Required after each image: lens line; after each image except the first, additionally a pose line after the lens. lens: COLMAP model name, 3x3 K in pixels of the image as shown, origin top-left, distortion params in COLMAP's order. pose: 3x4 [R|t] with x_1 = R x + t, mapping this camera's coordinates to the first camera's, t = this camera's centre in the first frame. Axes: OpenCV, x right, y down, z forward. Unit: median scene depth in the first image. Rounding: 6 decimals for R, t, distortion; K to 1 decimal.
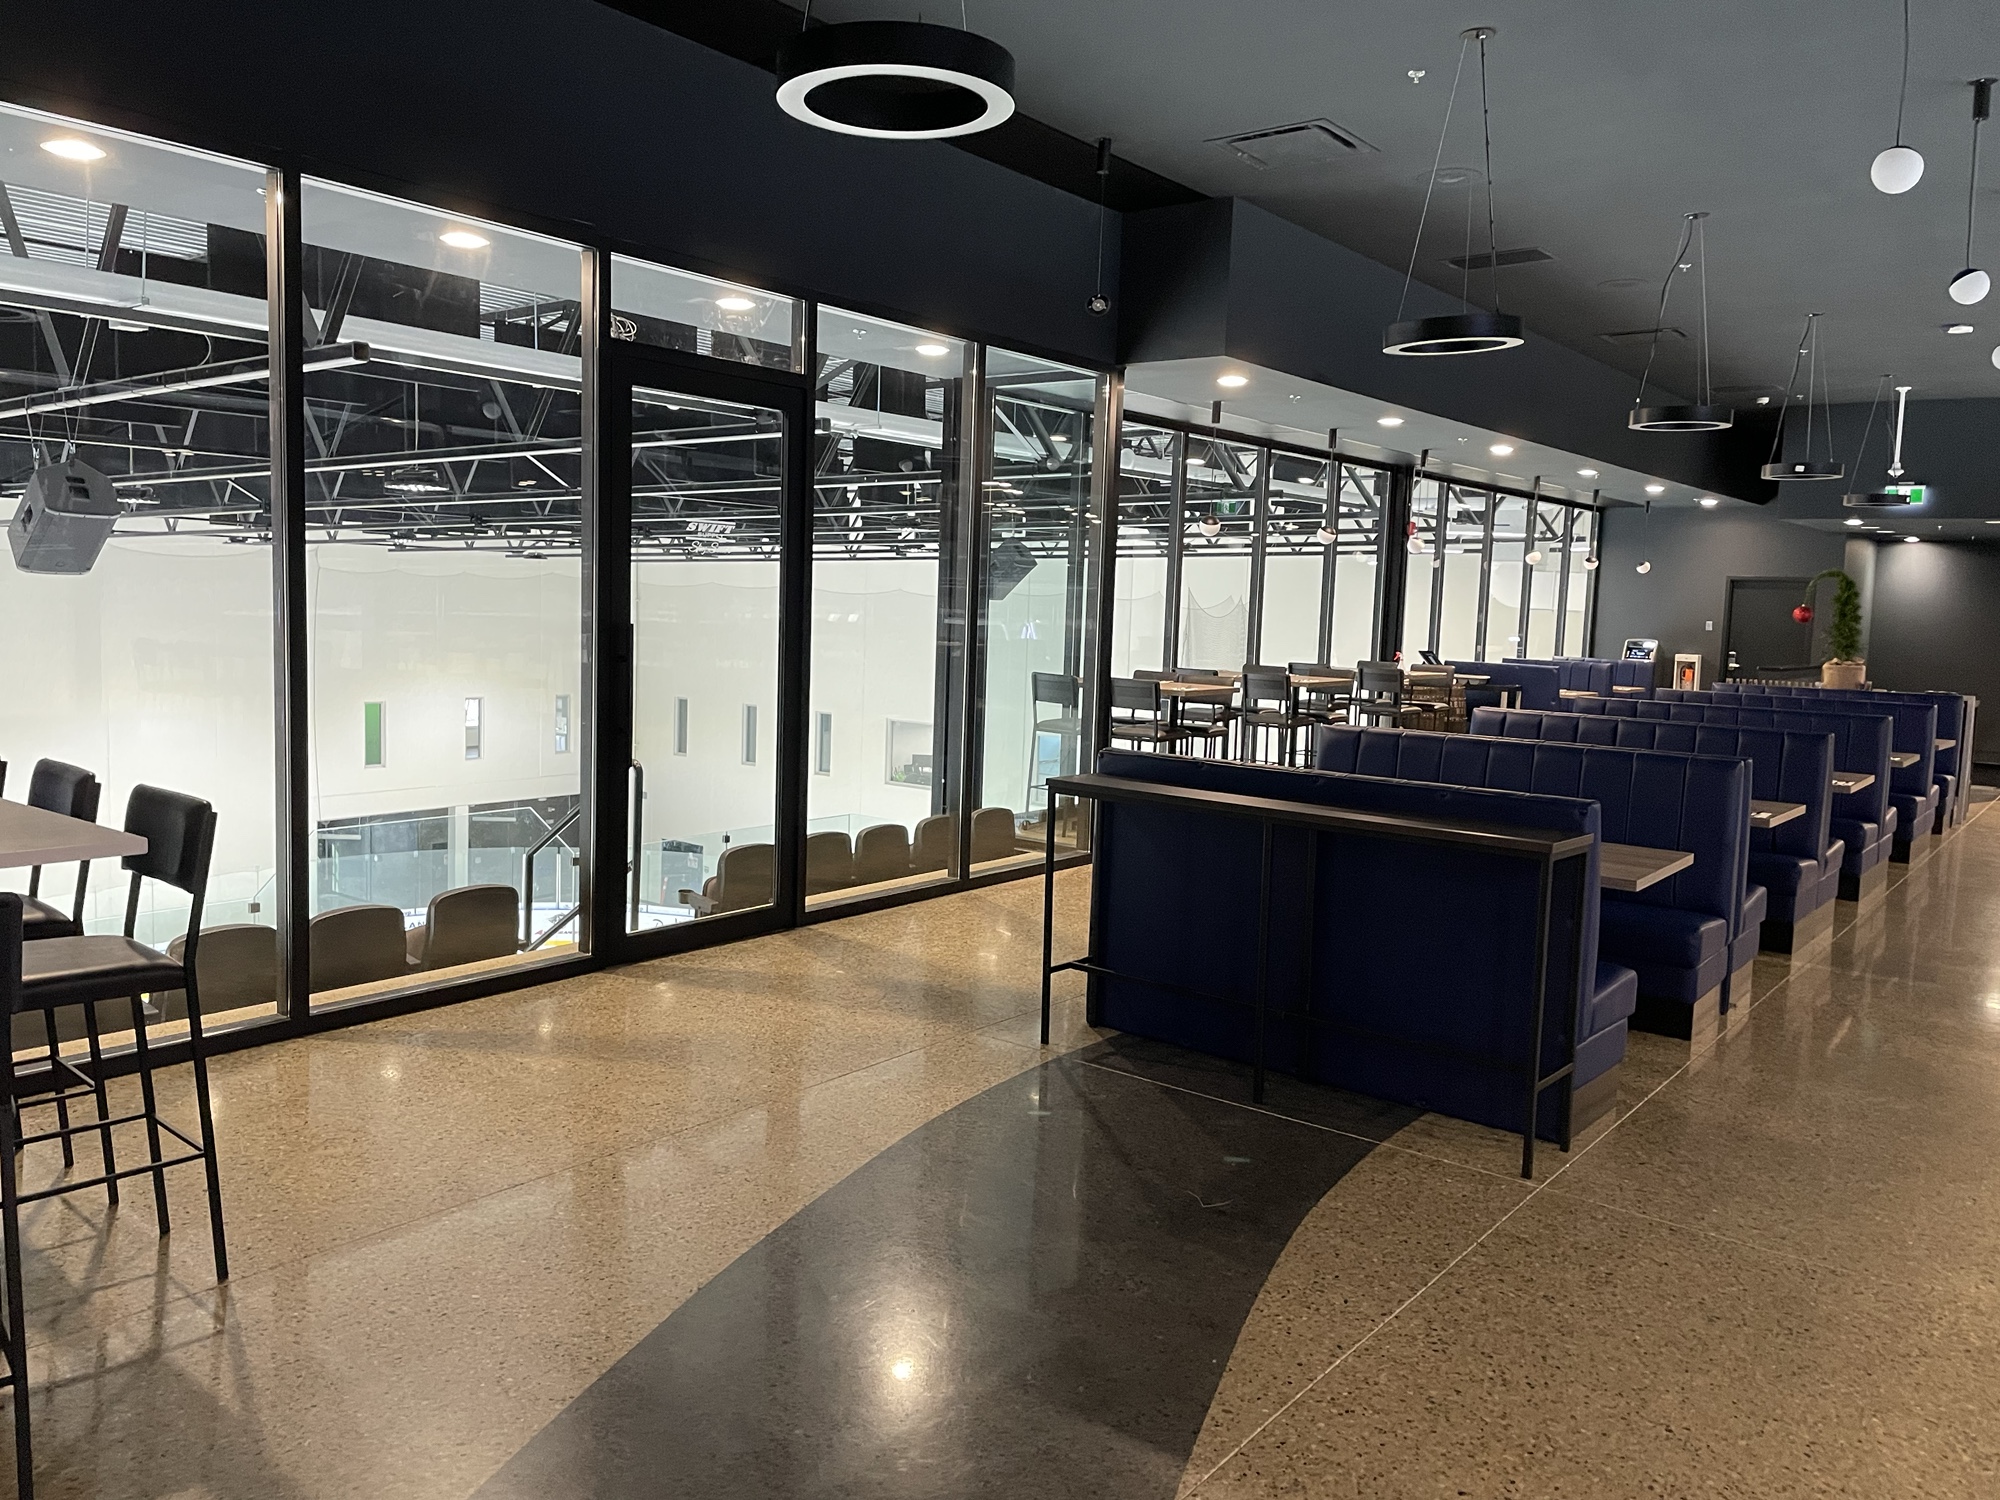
lens RADIAL K [[1500.7, 0, 990.0], [0, 1500.7, 743.0], [0, 0, 1]] dist [0.056694, -0.073873]
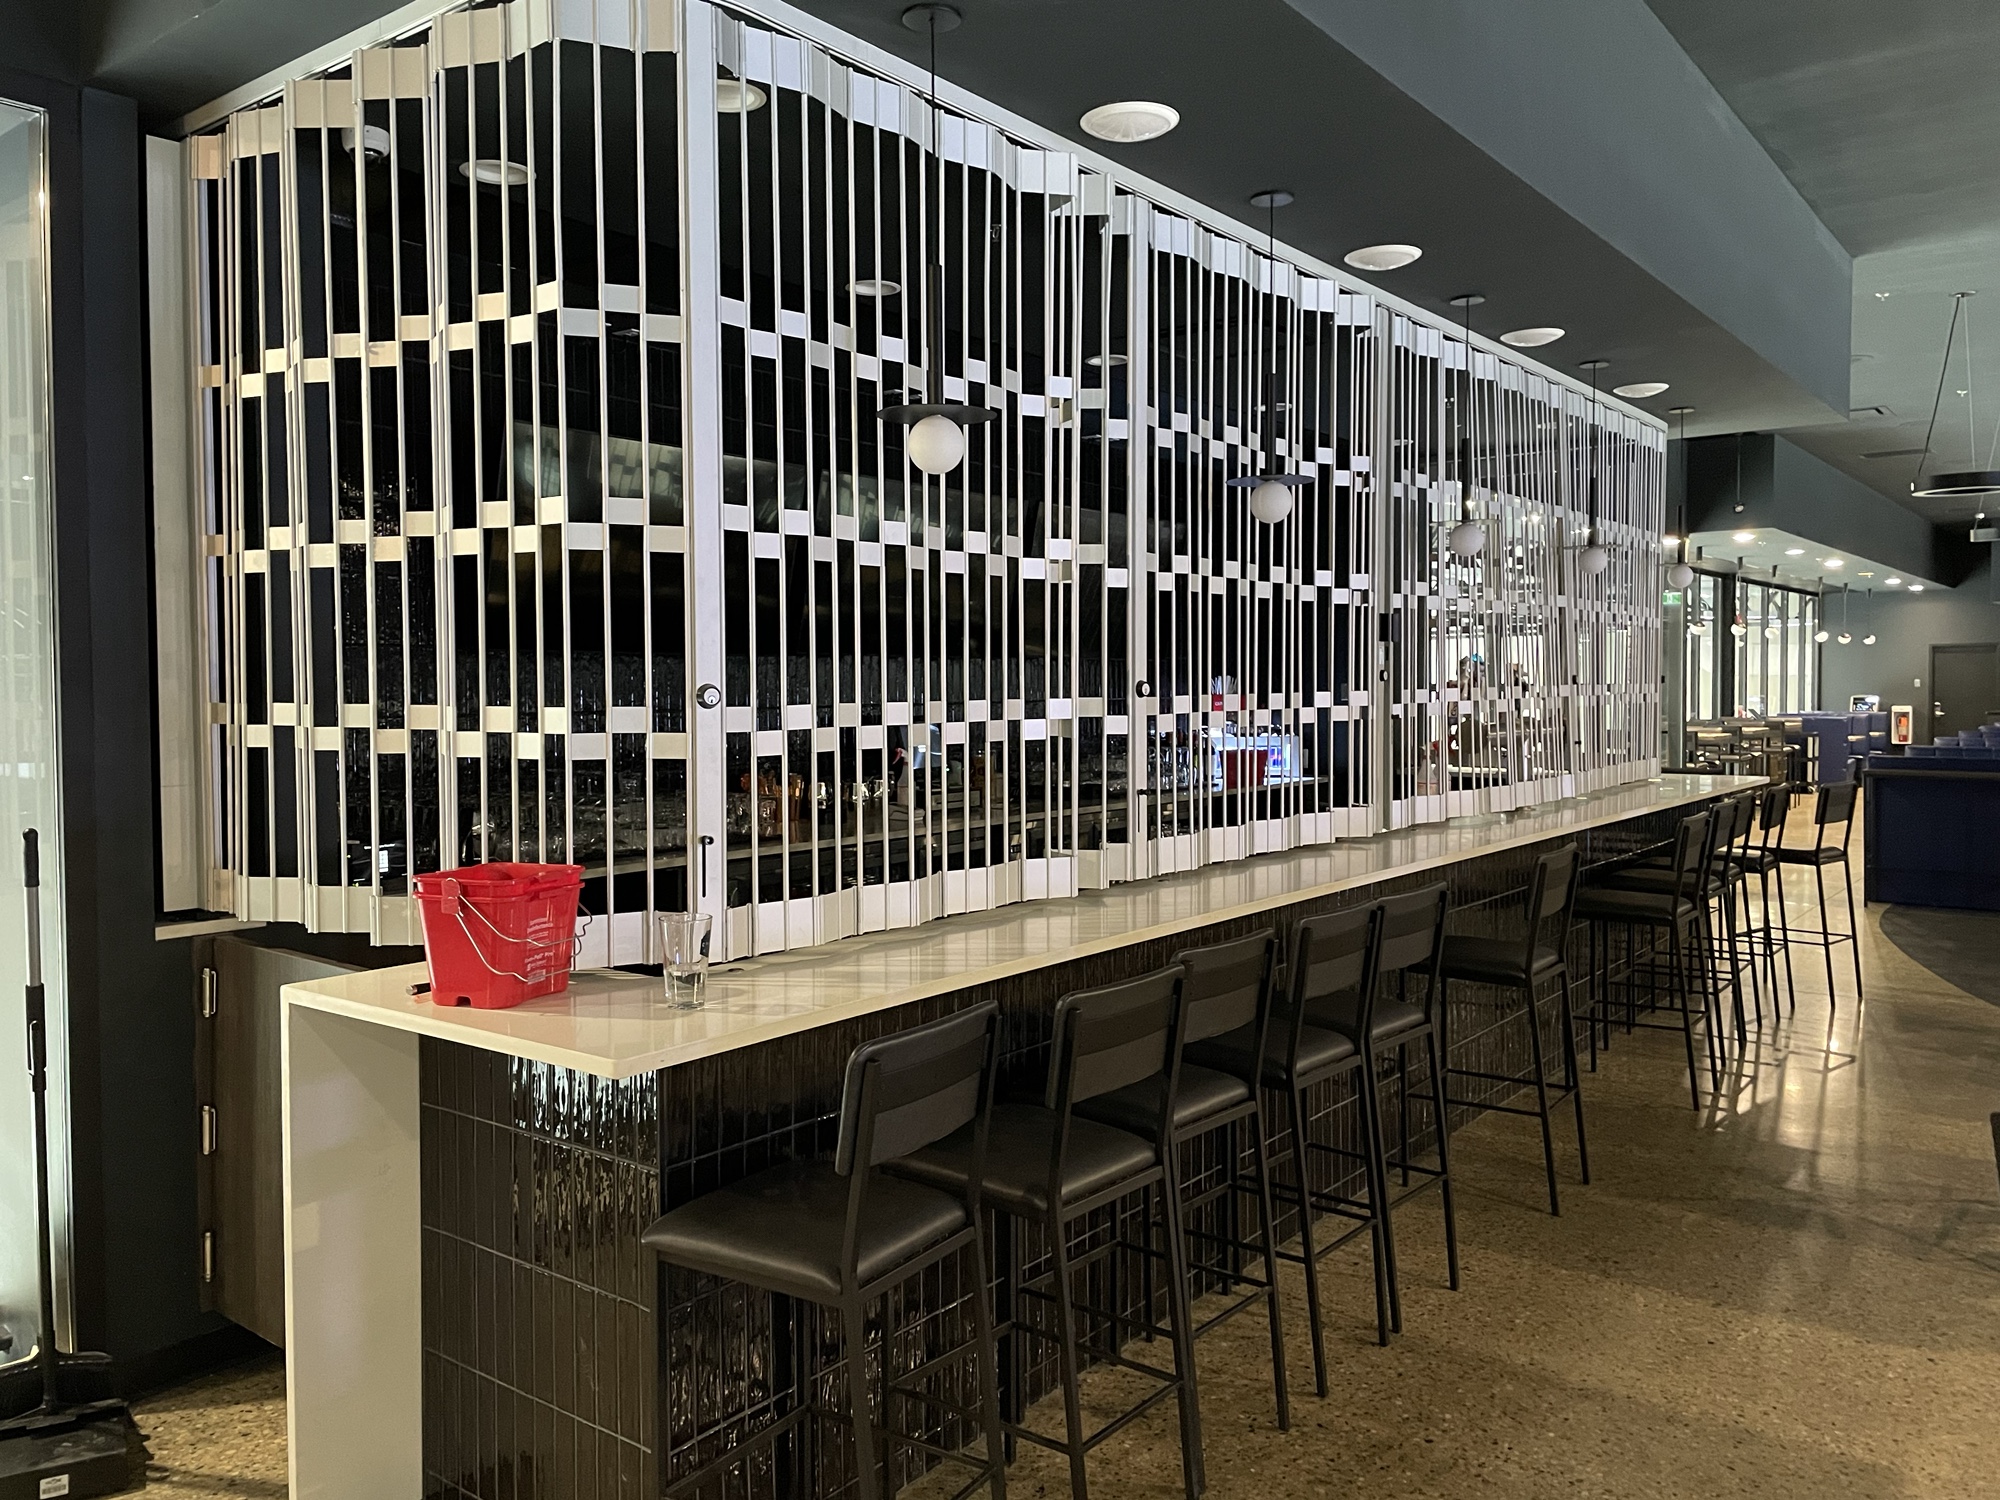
lens RADIAL K [[1500.7, 0, 959.8], [0, 1500.7, 722.9], [0, 0, 1]] dist [0.056694, -0.073873]
pose [[0.999085, -0.040898, -0.012547, -0.339459], [0.039866, 0.996480, -0.073742, 0.019542], [0.015519, 0.073174, 0.997198, -0.305826]]
